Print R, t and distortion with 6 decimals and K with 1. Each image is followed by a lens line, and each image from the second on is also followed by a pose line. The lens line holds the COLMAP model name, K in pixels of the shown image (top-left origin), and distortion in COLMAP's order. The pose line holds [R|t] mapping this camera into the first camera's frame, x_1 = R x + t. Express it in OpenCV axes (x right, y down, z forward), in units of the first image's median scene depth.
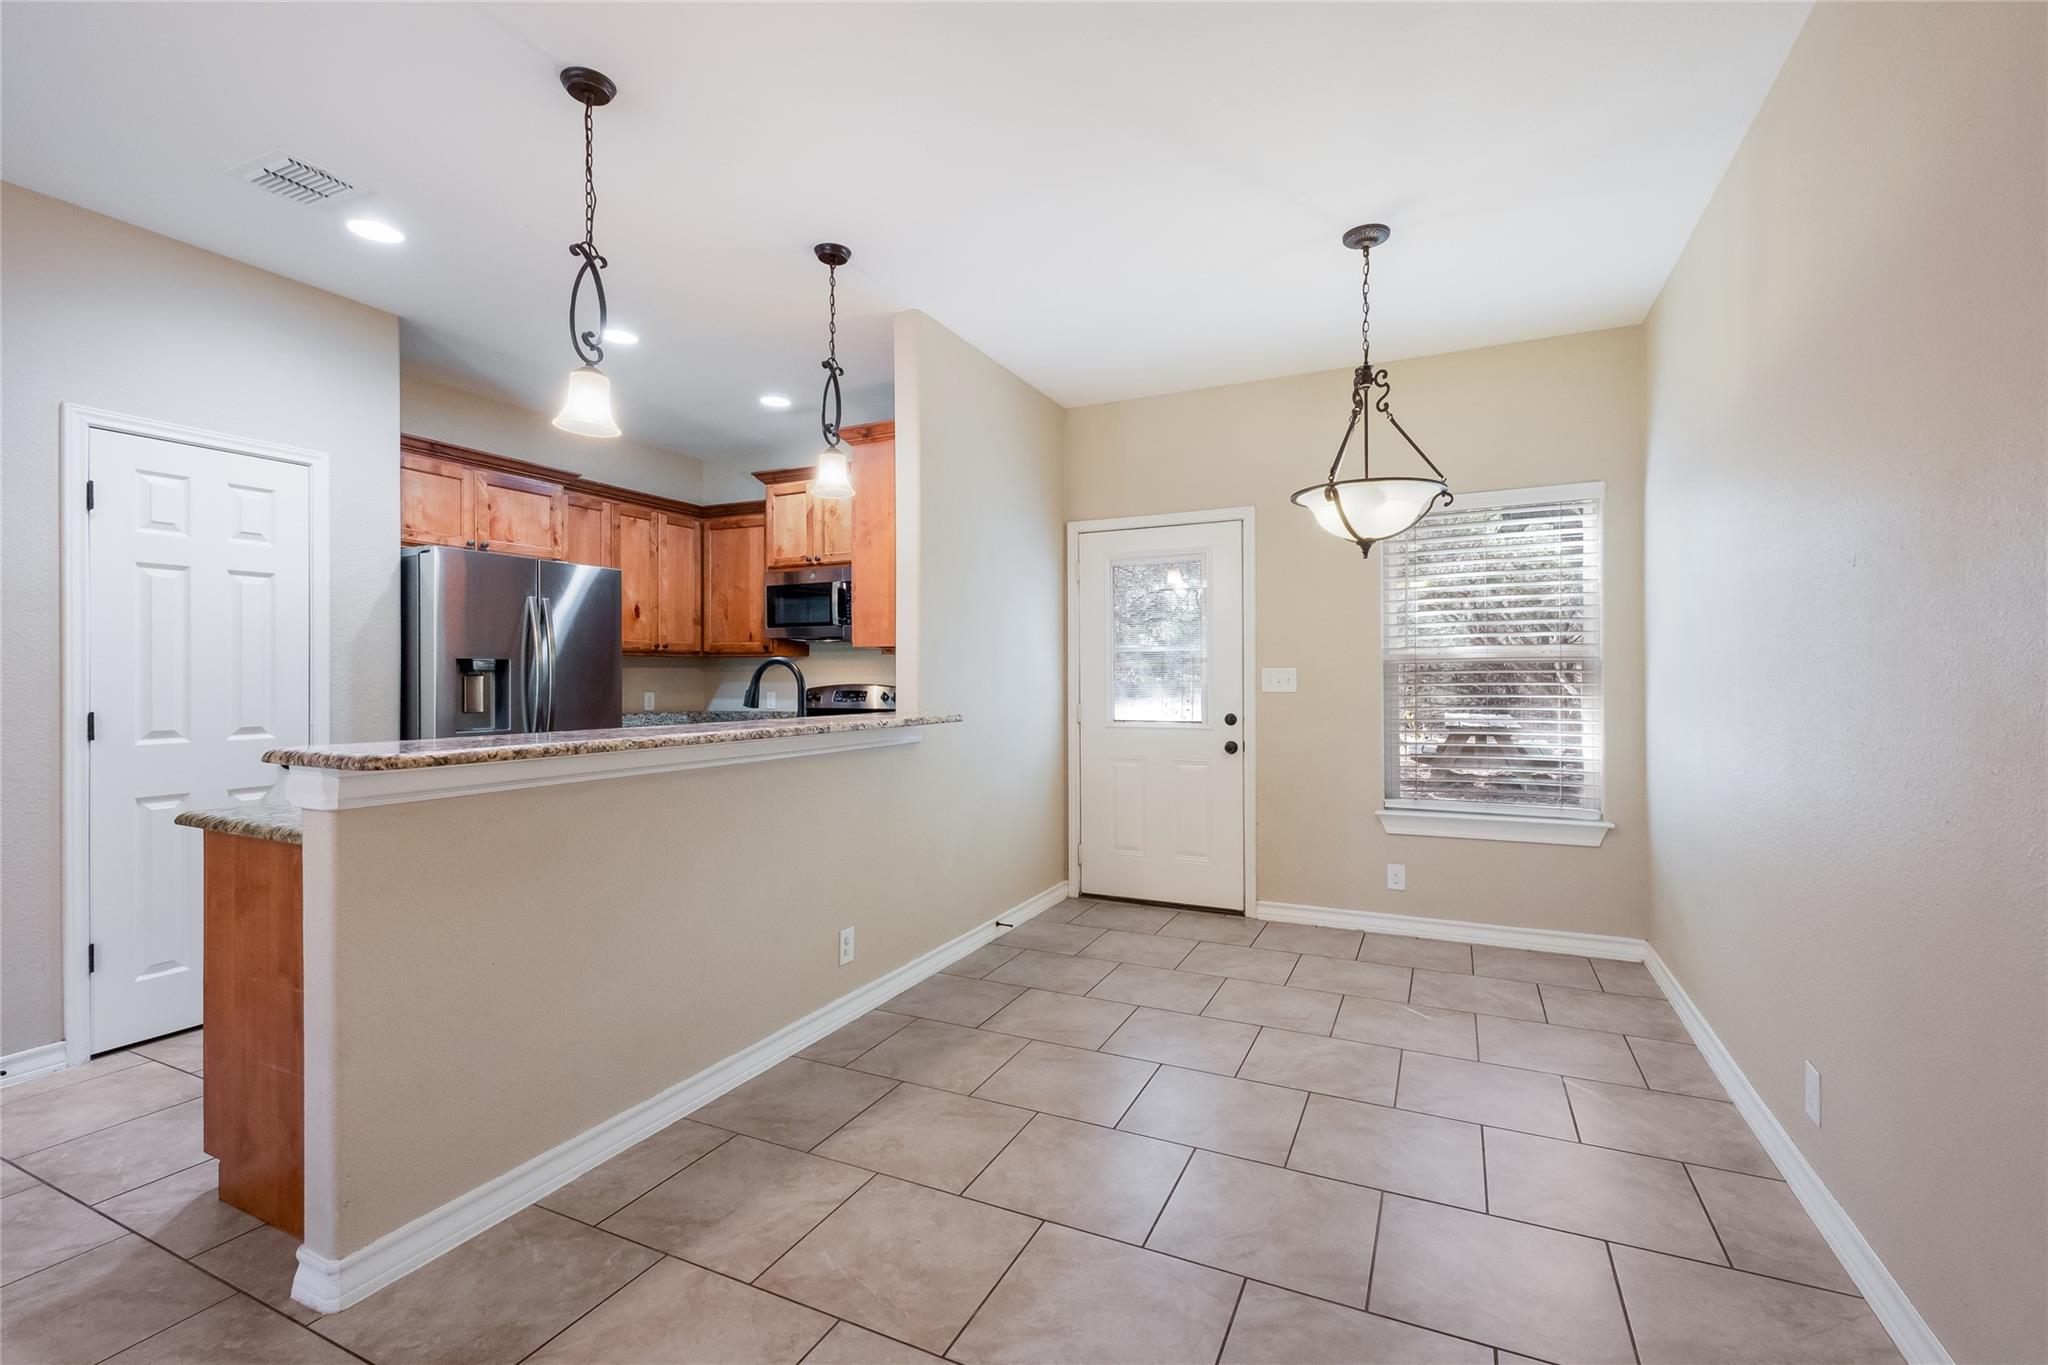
lens RADIAL K [[895.0, 0, 1022.0], [0, 895.0, 675.2], [0, 0, 1]] dist [0.014660, -0.003159]
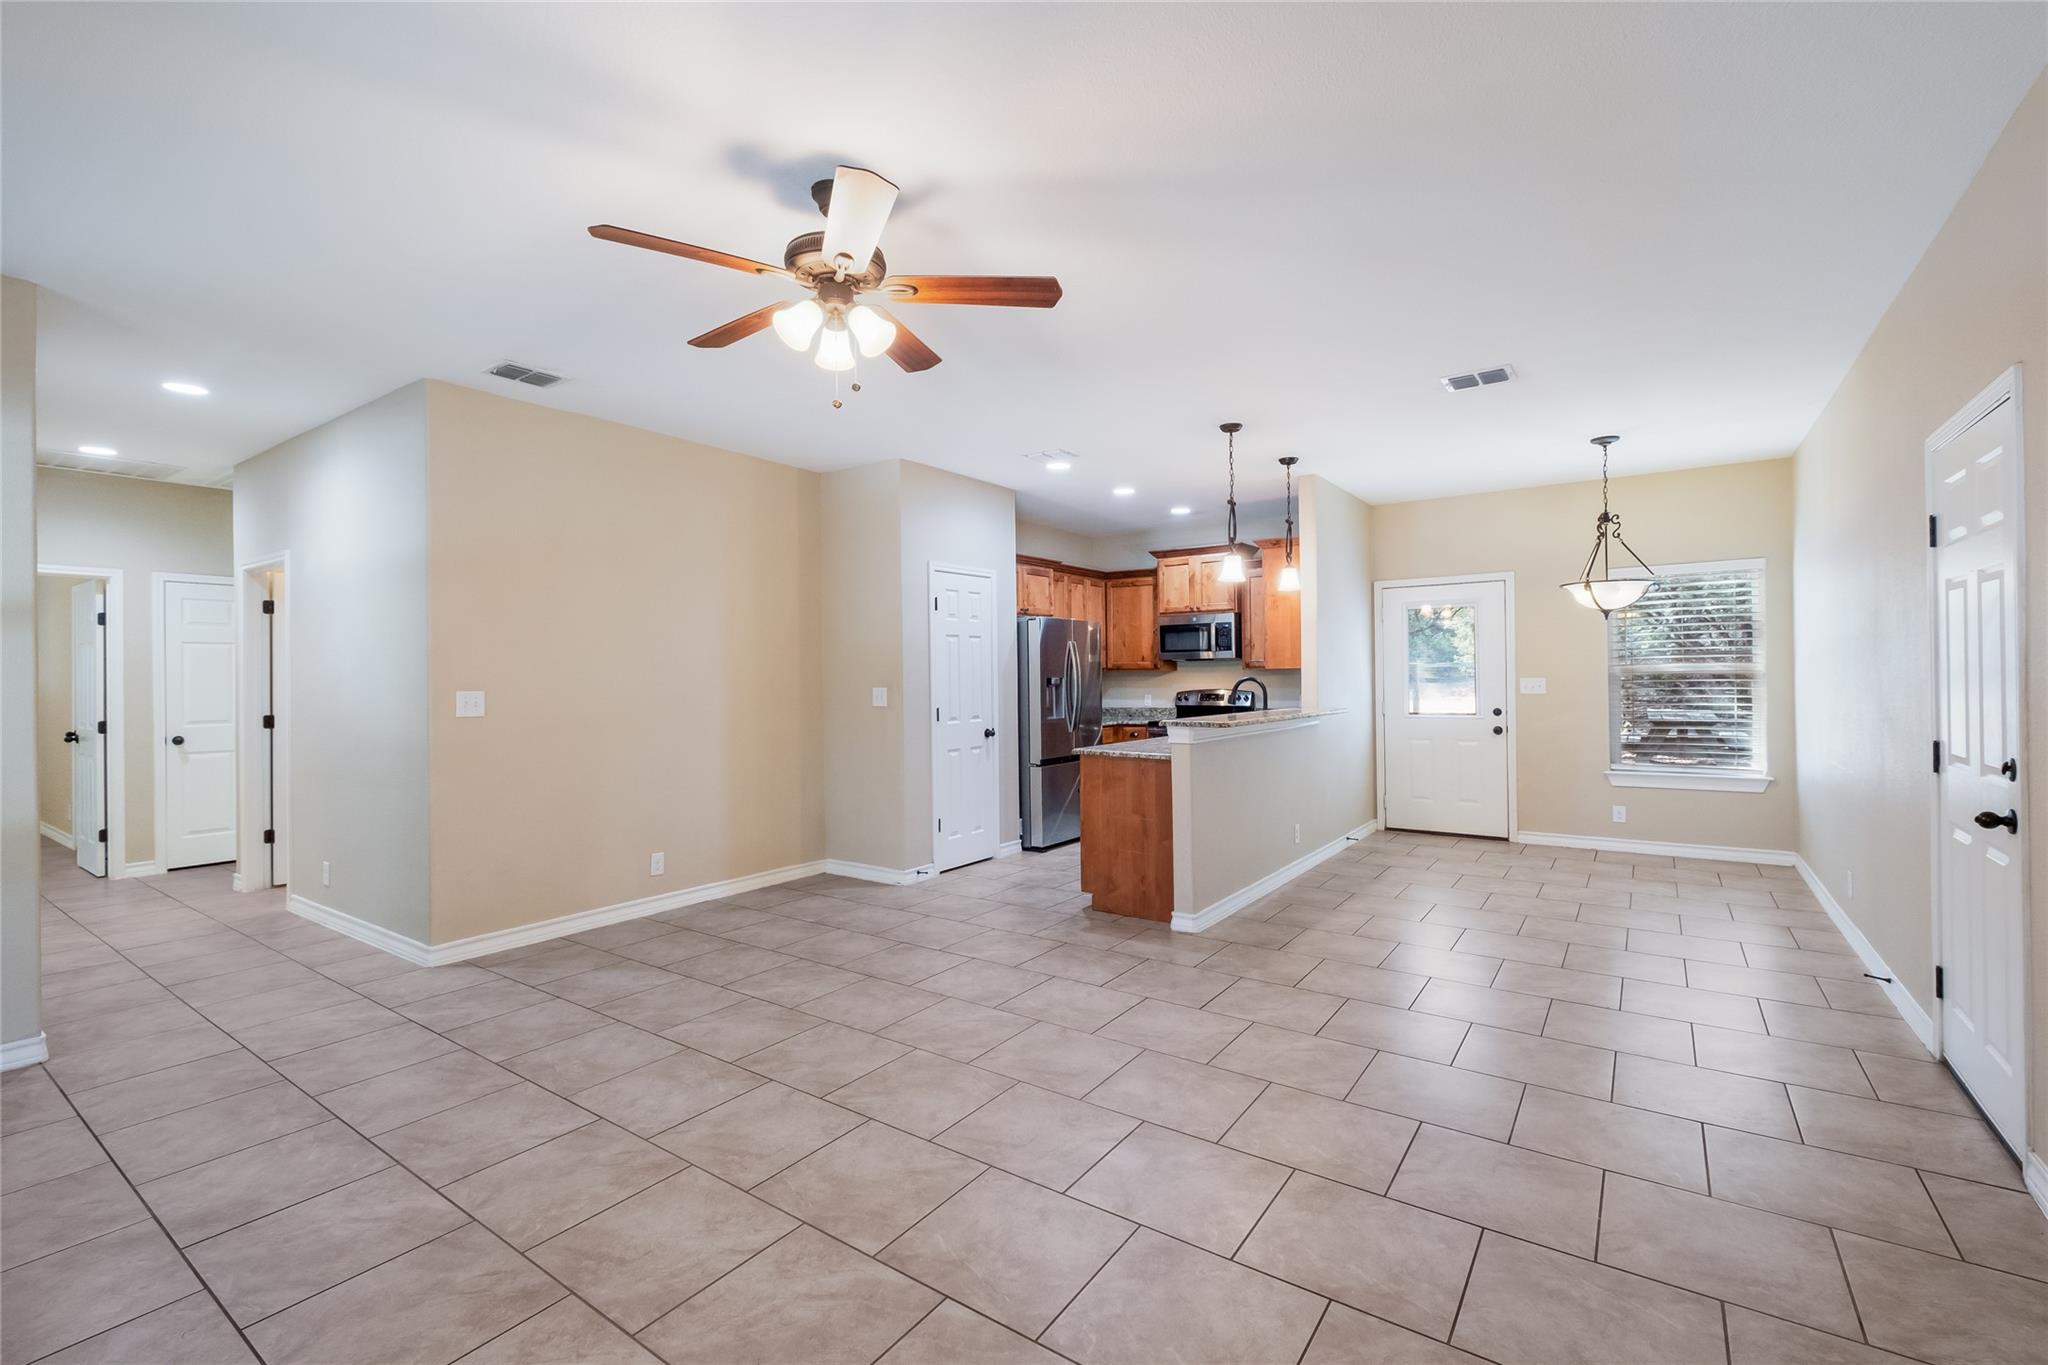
lens RADIAL K [[895.0, 0, 1028.5], [0, 895.0, 678.0], [0, 0, 1]] dist [0.014660, -0.003159]
pose [[0.987640, -0.007963, -0.156534, -0.312957], [0.008640, 0.999956, 0.003640, -0.020772], [0.156498, -0.004948, 0.987666, -0.628169]]
